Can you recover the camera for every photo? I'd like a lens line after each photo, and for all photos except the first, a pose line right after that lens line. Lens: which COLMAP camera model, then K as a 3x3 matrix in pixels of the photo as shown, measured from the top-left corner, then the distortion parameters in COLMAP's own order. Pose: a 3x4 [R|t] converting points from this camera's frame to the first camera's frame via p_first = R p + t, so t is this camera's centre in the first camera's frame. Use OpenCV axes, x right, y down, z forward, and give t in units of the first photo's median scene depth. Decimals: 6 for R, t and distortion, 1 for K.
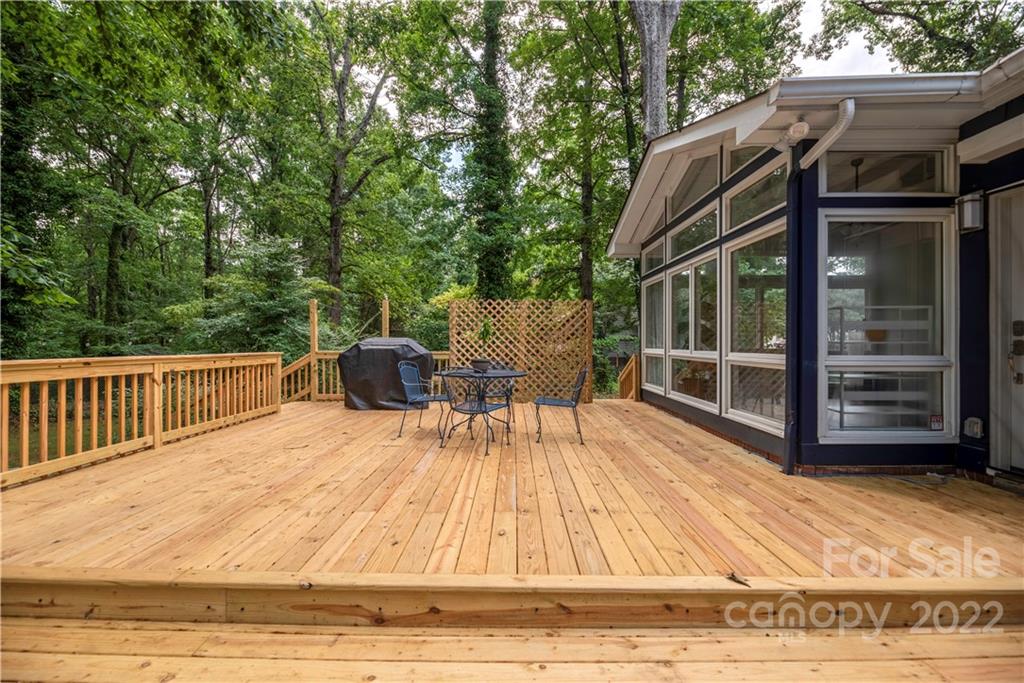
lens RADIAL K [[423.2, 0, 495.9], [0, 423.2, 342.0], [0, 0, 1]] dist [0.001304, -0.005088]
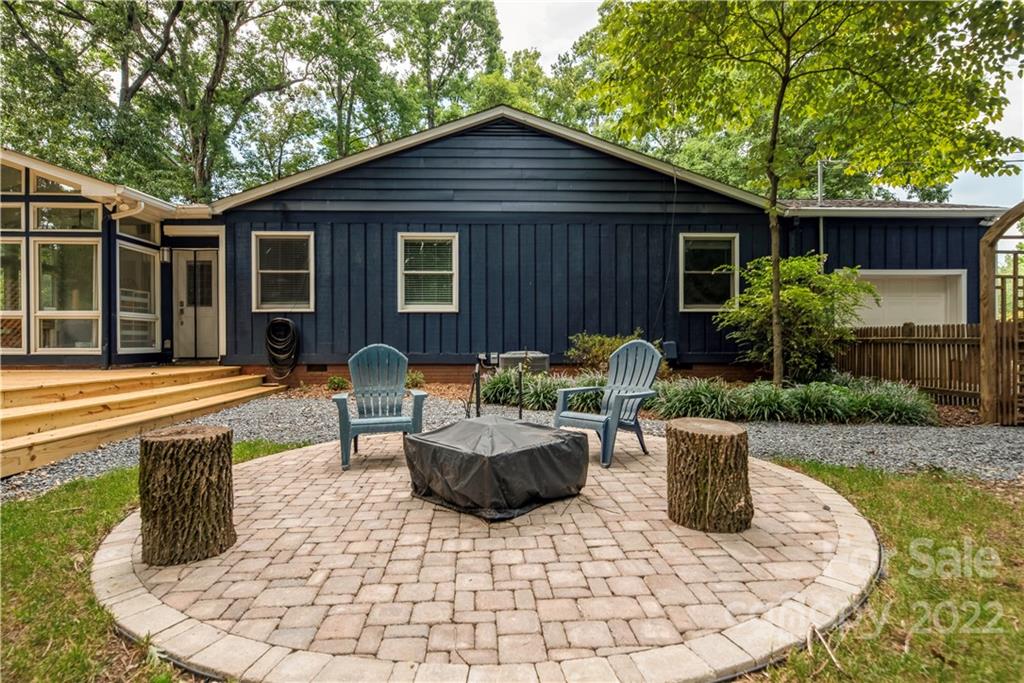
lens RADIAL K [[517.0, 0, 506.7], [0, 517.0, 348.6], [0, 0, 1]] dist [0.000234, 0.000159]
pose [[-0.051599, -0.011820, 0.998598, -1.839828], [-0.002633, 0.999928, 0.011700, 0.179232], [-0.998664, -0.002026, -0.051627, -0.758623]]
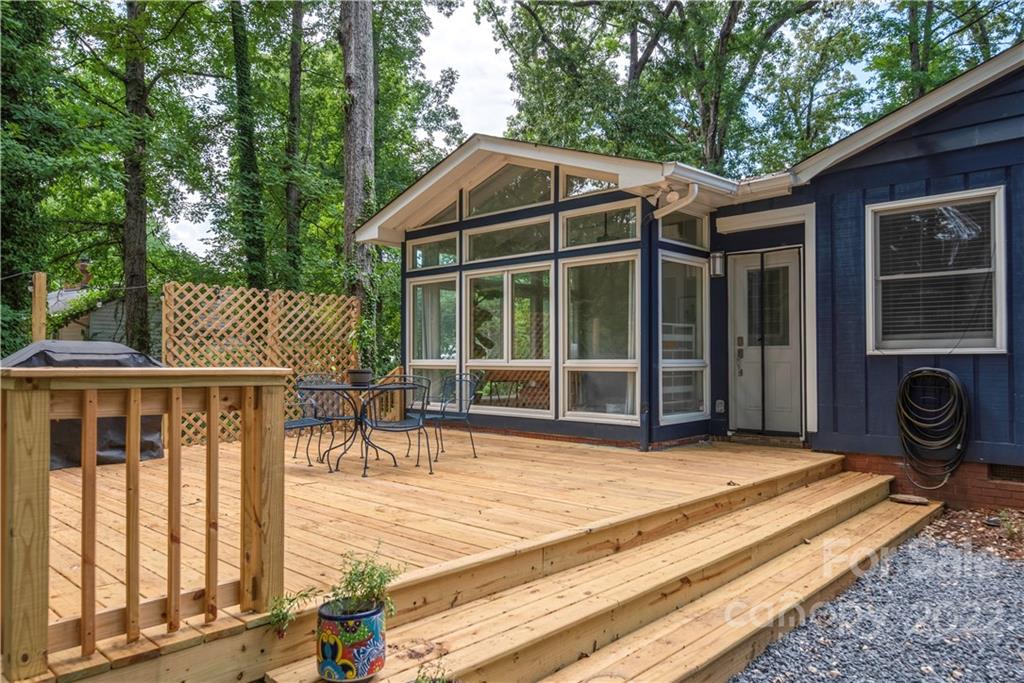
lens RADIAL K [[700.7, 0, 512.1], [0, 700.7, 351.2], [0, 0, 1]] dist [0.007185, 0.001745]
pose [[0.671672, 0.008753, 0.740797, -1.178015], [-0.000694, 0.999937, -0.011186, 0.031113], [-0.740849, 0.007000, 0.671635, -0.138571]]
